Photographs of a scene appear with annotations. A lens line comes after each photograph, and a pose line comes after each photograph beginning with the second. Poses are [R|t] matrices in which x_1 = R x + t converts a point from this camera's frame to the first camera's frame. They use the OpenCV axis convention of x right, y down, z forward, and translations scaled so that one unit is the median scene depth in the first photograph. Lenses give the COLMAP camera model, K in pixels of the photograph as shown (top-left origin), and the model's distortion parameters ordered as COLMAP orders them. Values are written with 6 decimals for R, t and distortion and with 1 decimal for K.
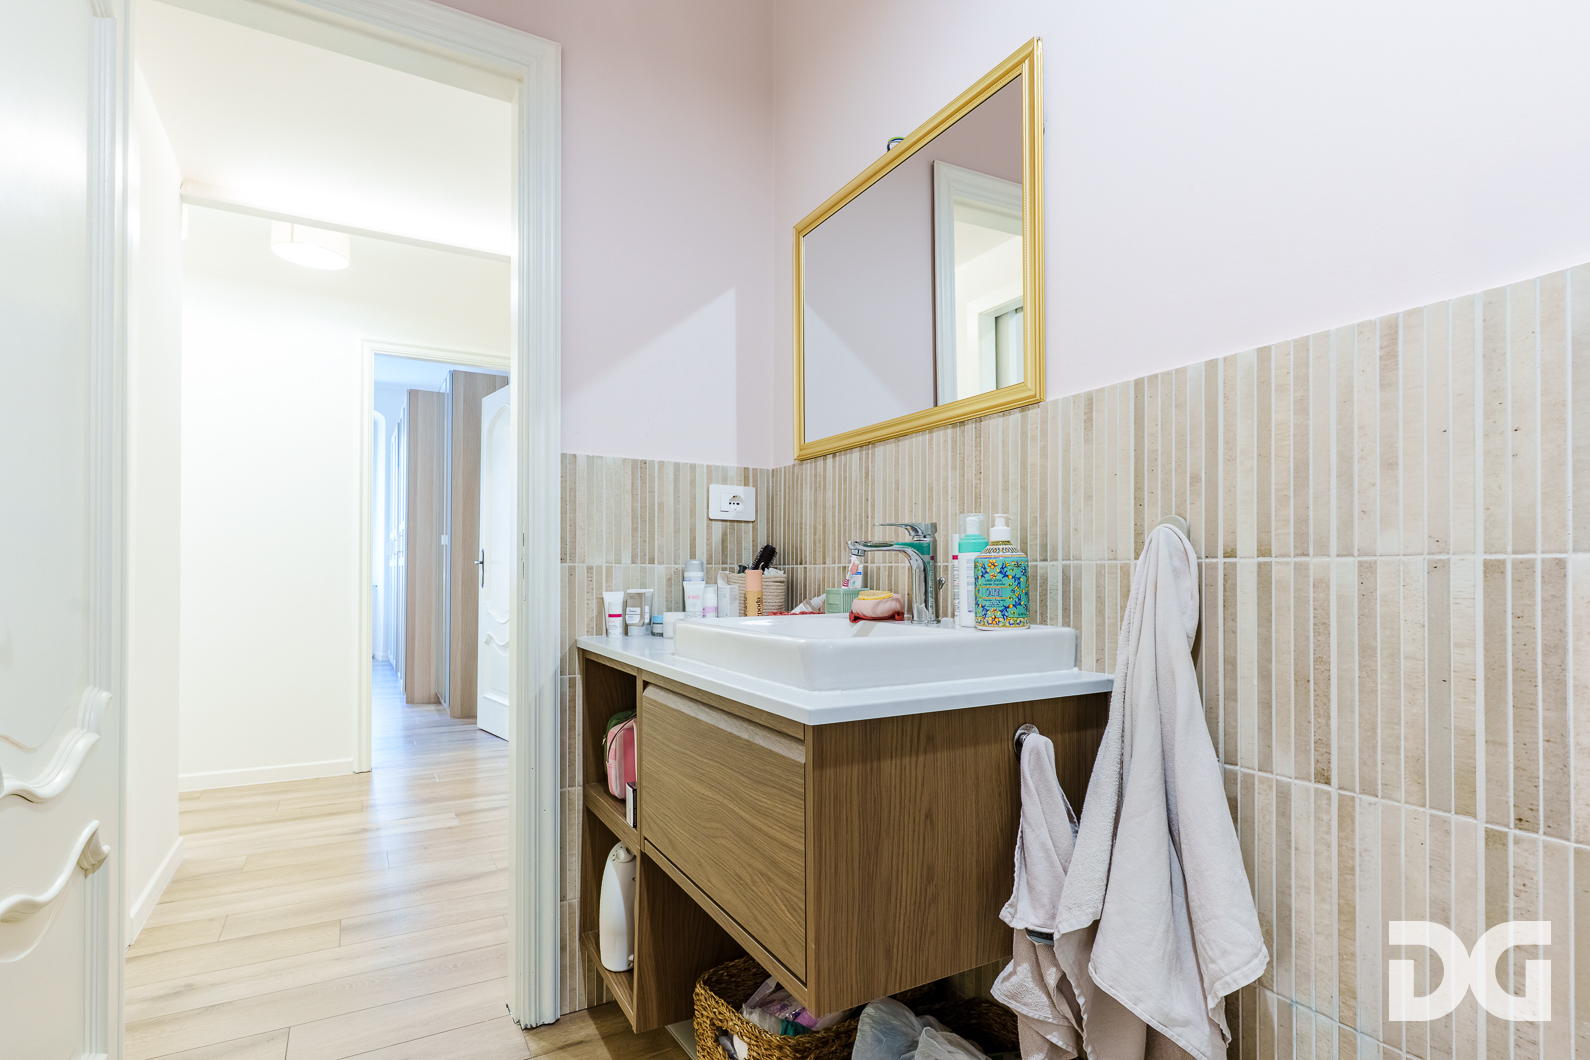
lens RADIAL K [[781.1, 0, 796.2], [0, 781.1, 567.9], [0, 0, 1]] dist [0.001656, 0.000329]
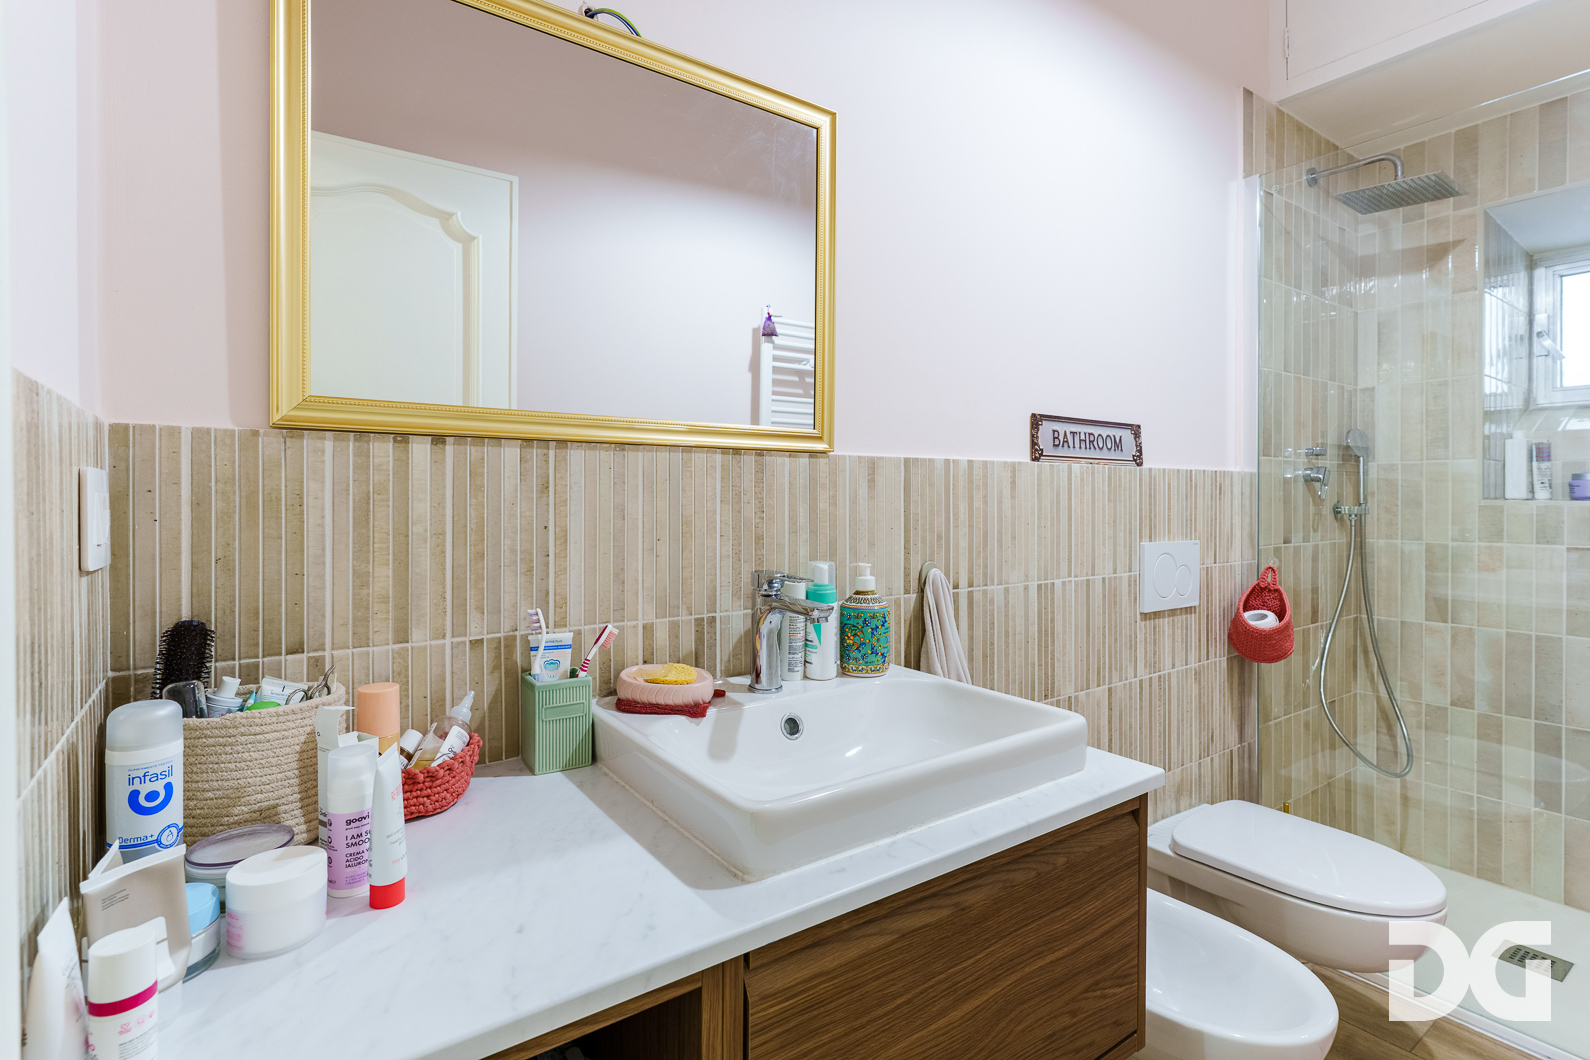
lens RADIAL K [[764.4, 0, 800.0], [0, 764.4, 502.1], [0, 0, 1]] dist [0.002049, 0.000901]
pose [[-0.099511, -0.006338, 0.995016, -0.888802], [-0.006626, 0.999962, 0.005707, -0.184278], [-0.995014, -0.006025, -0.099549, 1.392851]]
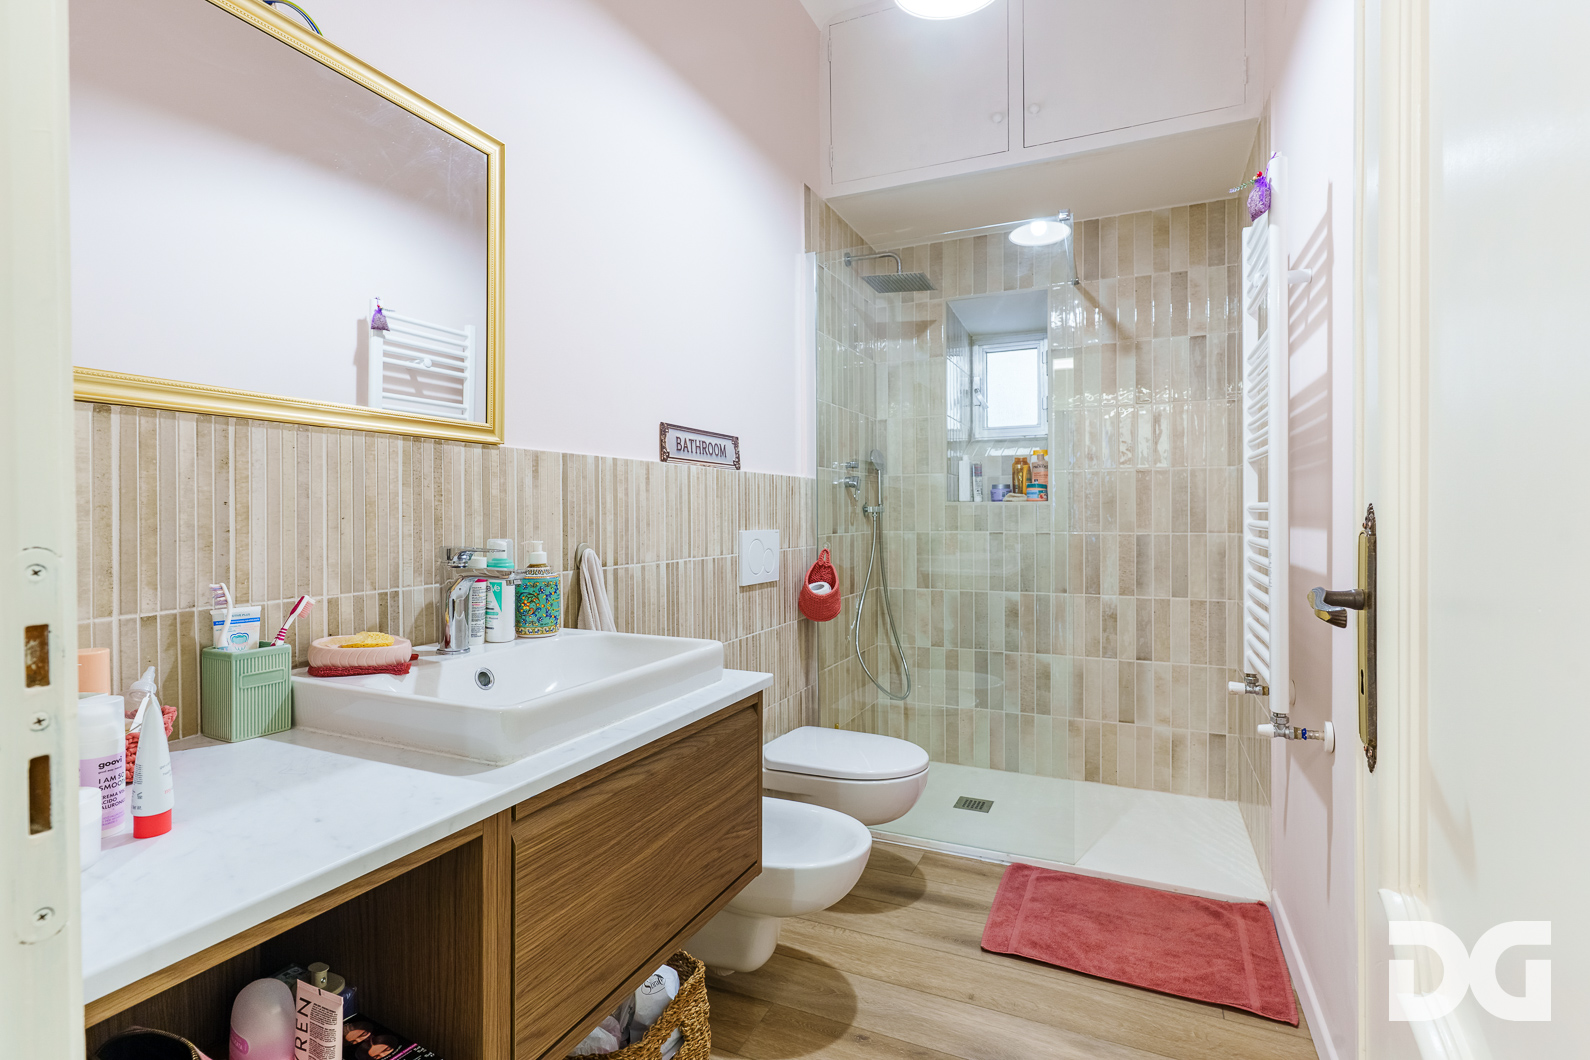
lens RADIAL K [[764.4, 0, 799.9], [0, 764.4, 515.8], [0, 0, 1]] dist [0.000747, 0.000865]
pose [[-0.591073, -0.000316, 0.806618, -1.112918], [-0.000967, 0.999999, -0.000317, -0.126596], [-0.806618, -0.000967, -0.591073, 1.611189]]
